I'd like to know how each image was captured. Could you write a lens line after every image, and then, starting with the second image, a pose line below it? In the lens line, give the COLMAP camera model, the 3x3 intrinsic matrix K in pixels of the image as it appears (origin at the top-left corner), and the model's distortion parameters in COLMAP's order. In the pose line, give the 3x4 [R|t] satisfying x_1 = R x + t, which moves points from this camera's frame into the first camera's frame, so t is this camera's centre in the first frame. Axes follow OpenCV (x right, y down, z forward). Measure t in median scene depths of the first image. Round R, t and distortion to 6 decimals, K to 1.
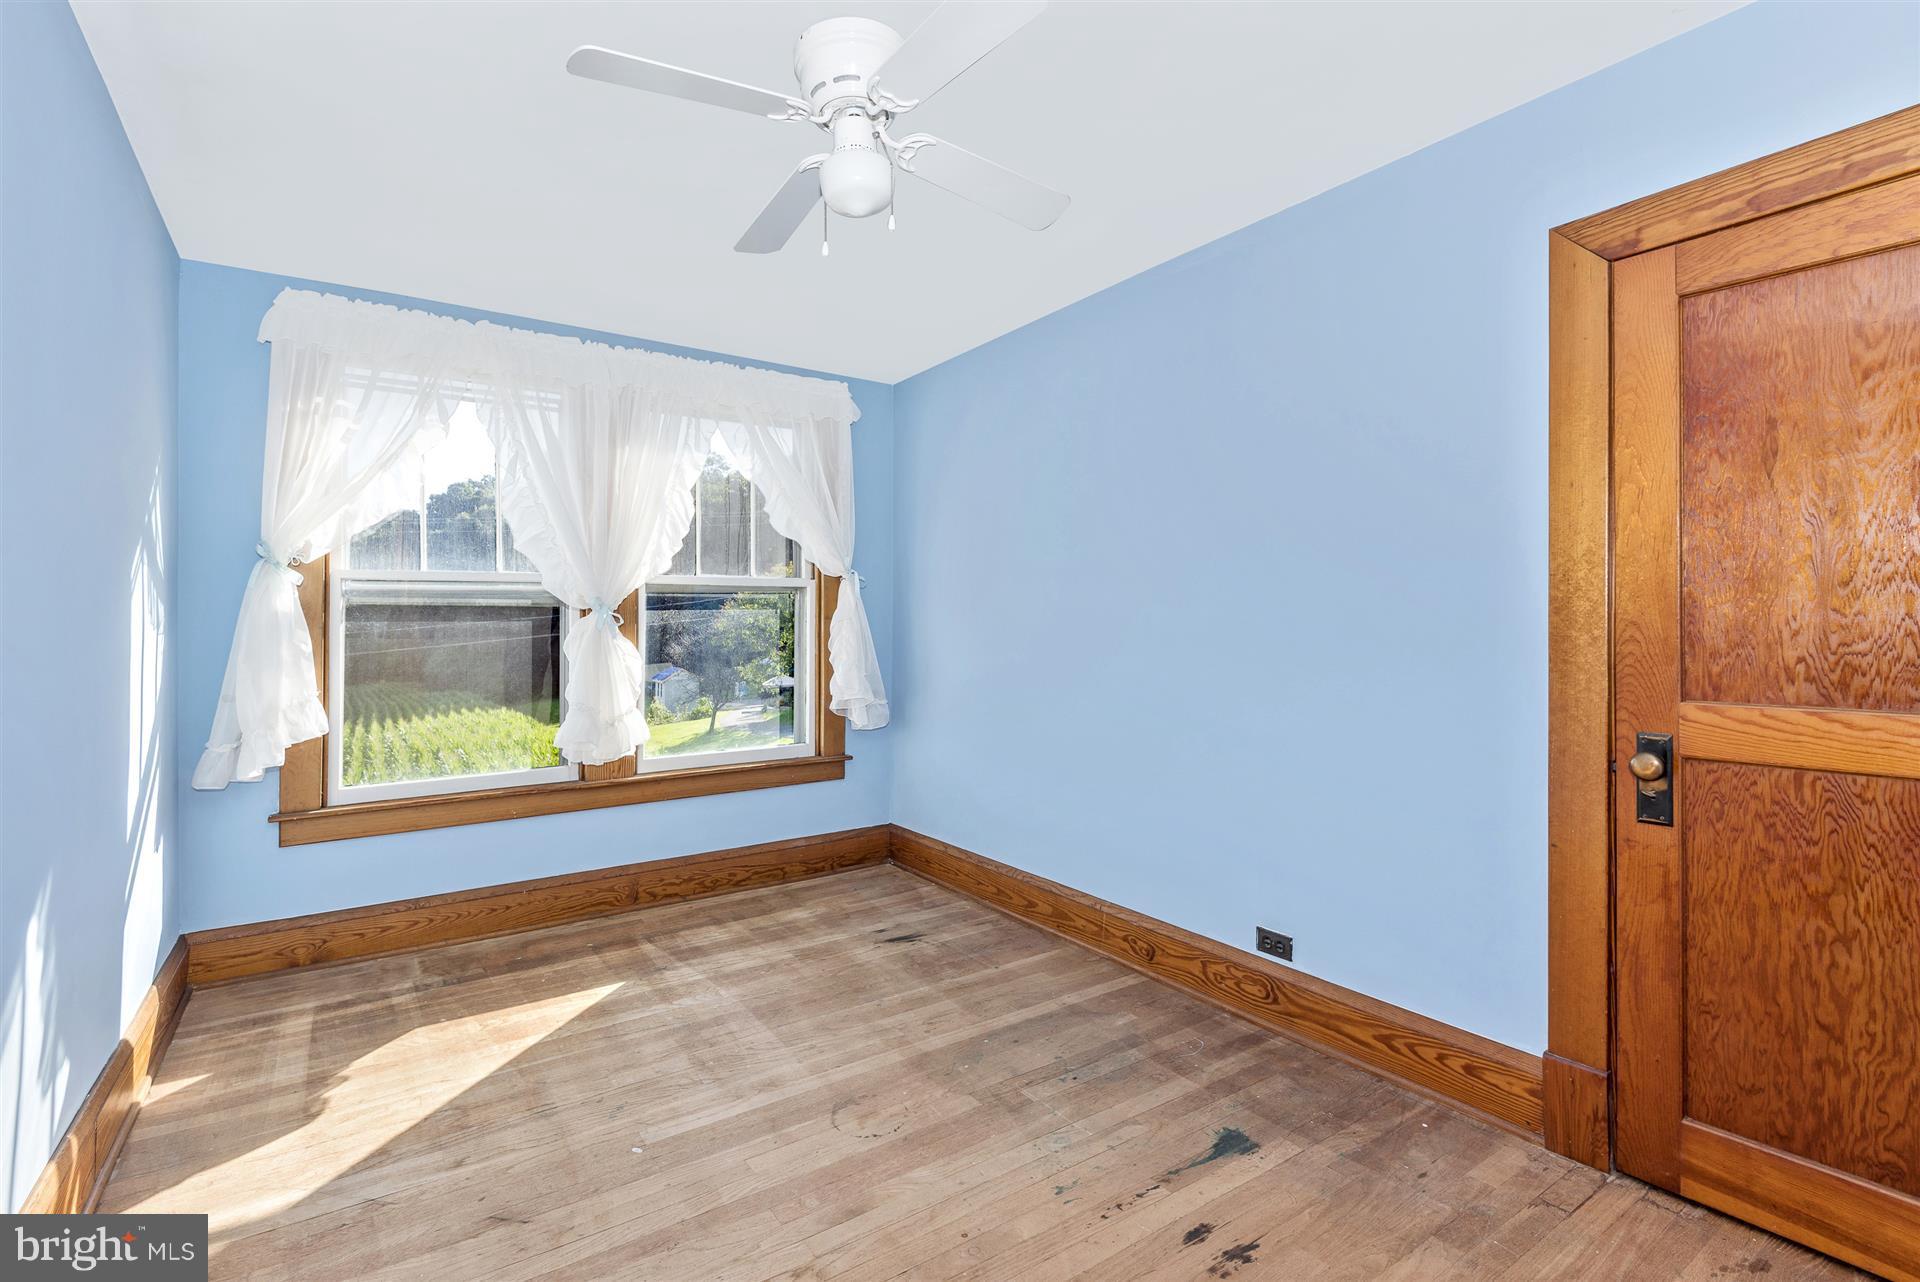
lens RADIAL K [[875.9, 0, 951.2], [0, 875.9, 624.4], [0, 0, 1]] dist [0.026201, -0.016014]
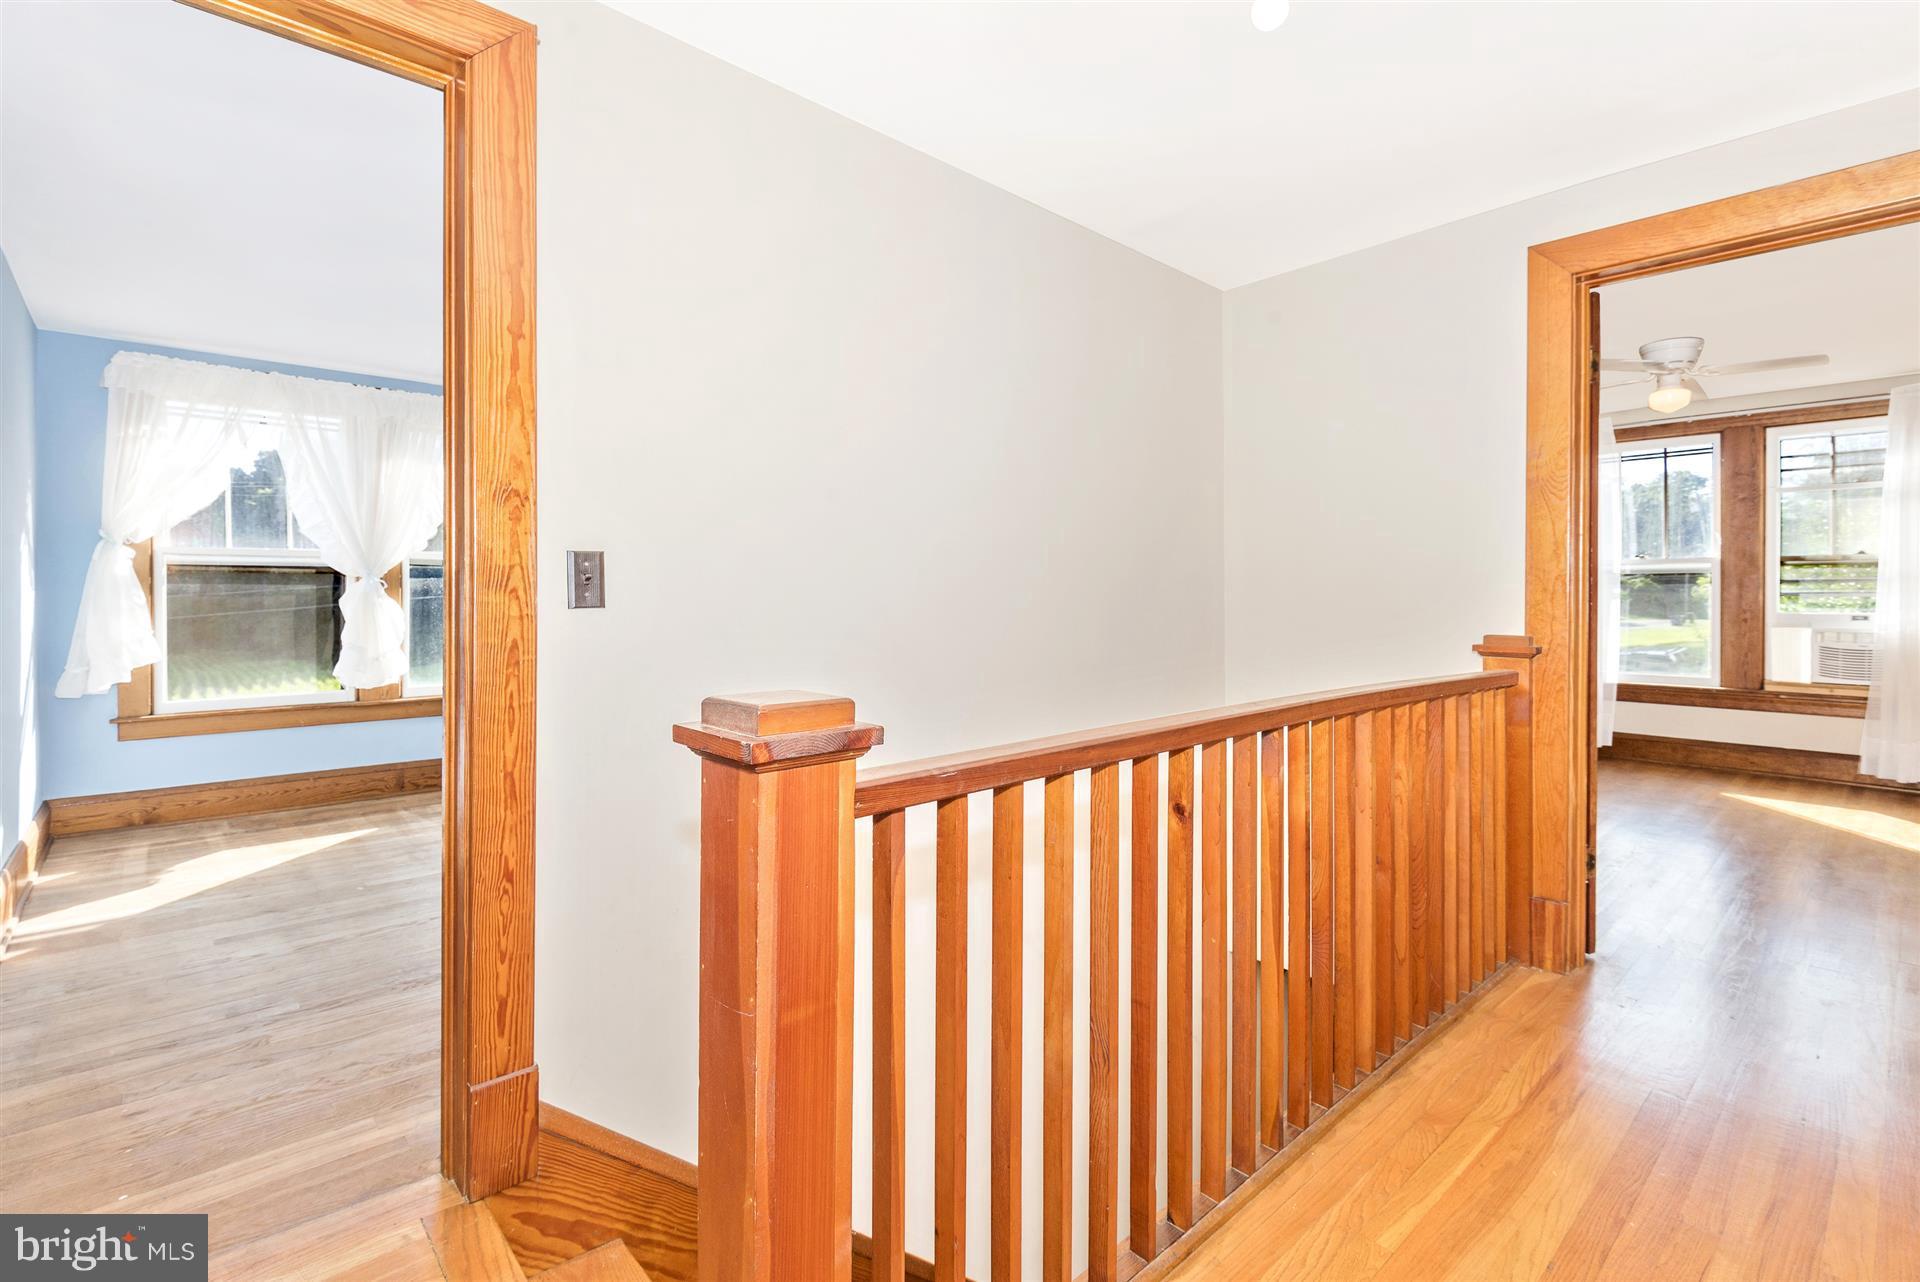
lens RADIAL K [[875.9, 0, 958.7], [0, 875.9, 614.5], [0, 0, 1]] dist [0.026201, -0.016014]
pose [[0.990970, 0.005929, 0.133956, 0.376039], [-0.008826, 0.999740, 0.021045, 0.004688], [-0.133796, -0.022037, 0.990764, -0.568517]]
